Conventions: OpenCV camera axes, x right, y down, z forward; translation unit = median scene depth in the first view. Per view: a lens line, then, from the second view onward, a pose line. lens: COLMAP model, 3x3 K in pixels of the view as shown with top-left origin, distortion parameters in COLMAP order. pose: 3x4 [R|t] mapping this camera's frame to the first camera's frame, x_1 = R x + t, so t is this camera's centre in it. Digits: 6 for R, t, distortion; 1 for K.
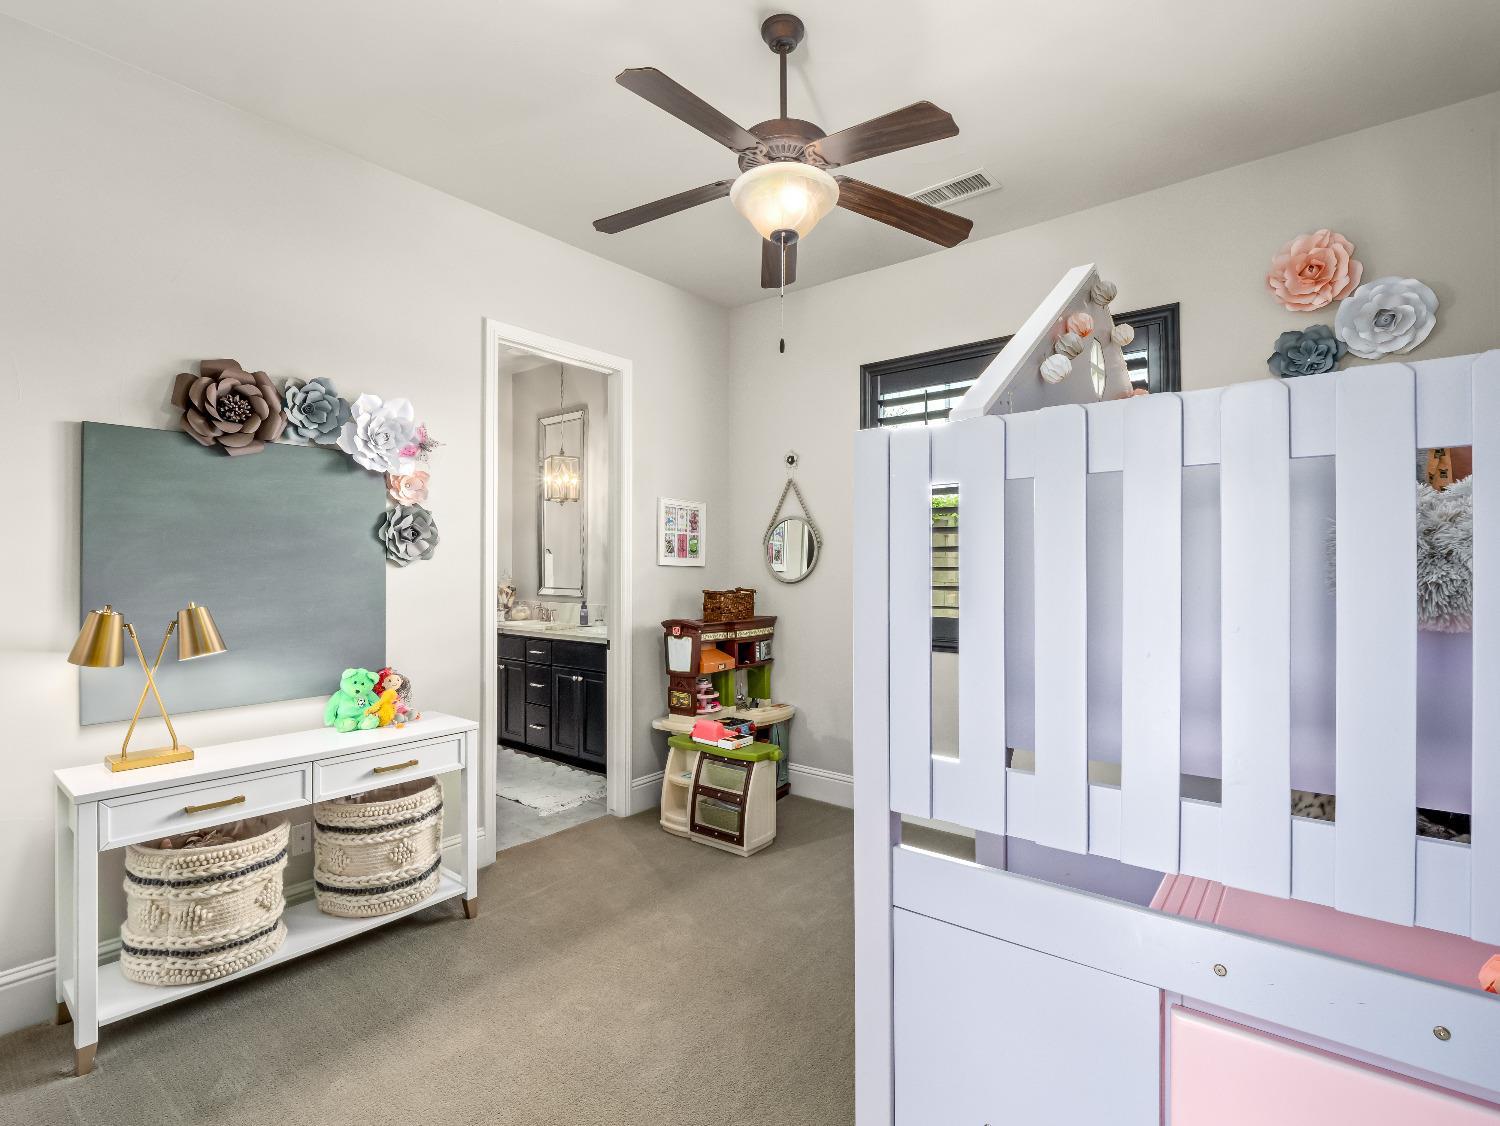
lens RADIAL K [[729.2, 0, 737.9], [0, 729.2, 558.9], [0, 0, 1]] dist [-0.002392, -0.000007]
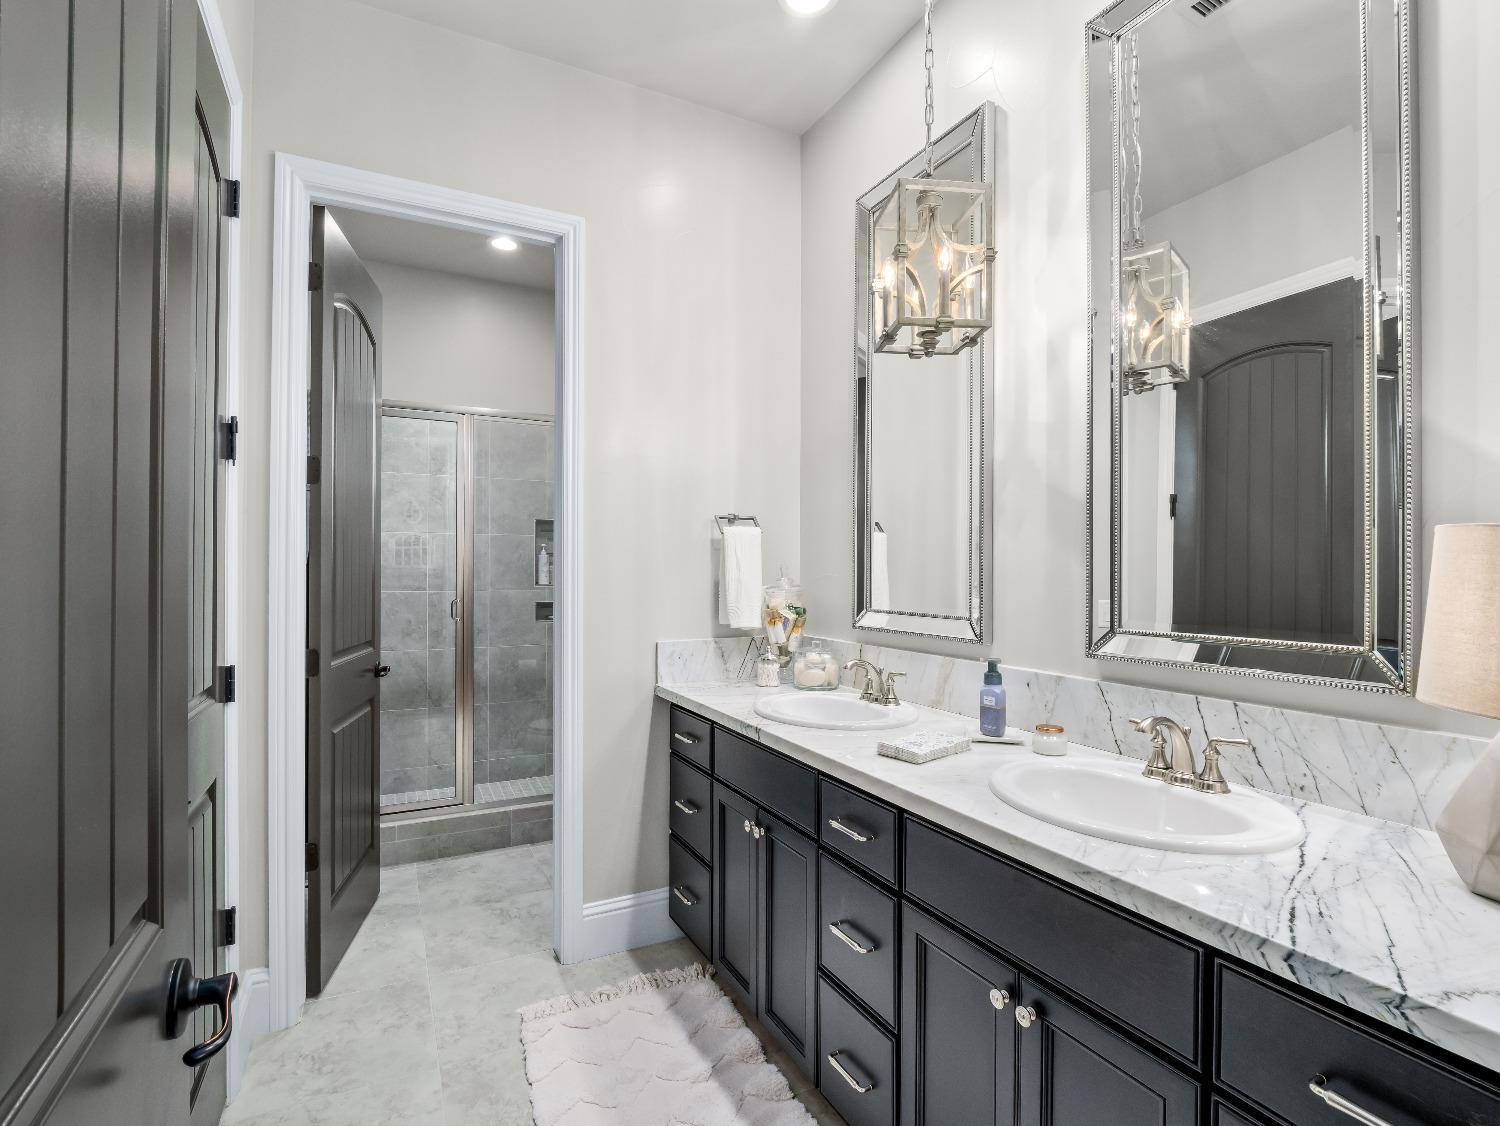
lens RADIAL K [[729.2, 0, 737.9], [0, 729.2, 558.9], [0, 0, 1]] dist [-0.002392, -0.000007]
pose [[0.909453, 0.000872, -0.415807, -0.161719], [-0.004621, 0.999957, -0.008010, 0.013755], [0.415782, 0.009206, 0.909418, 0.592053]]
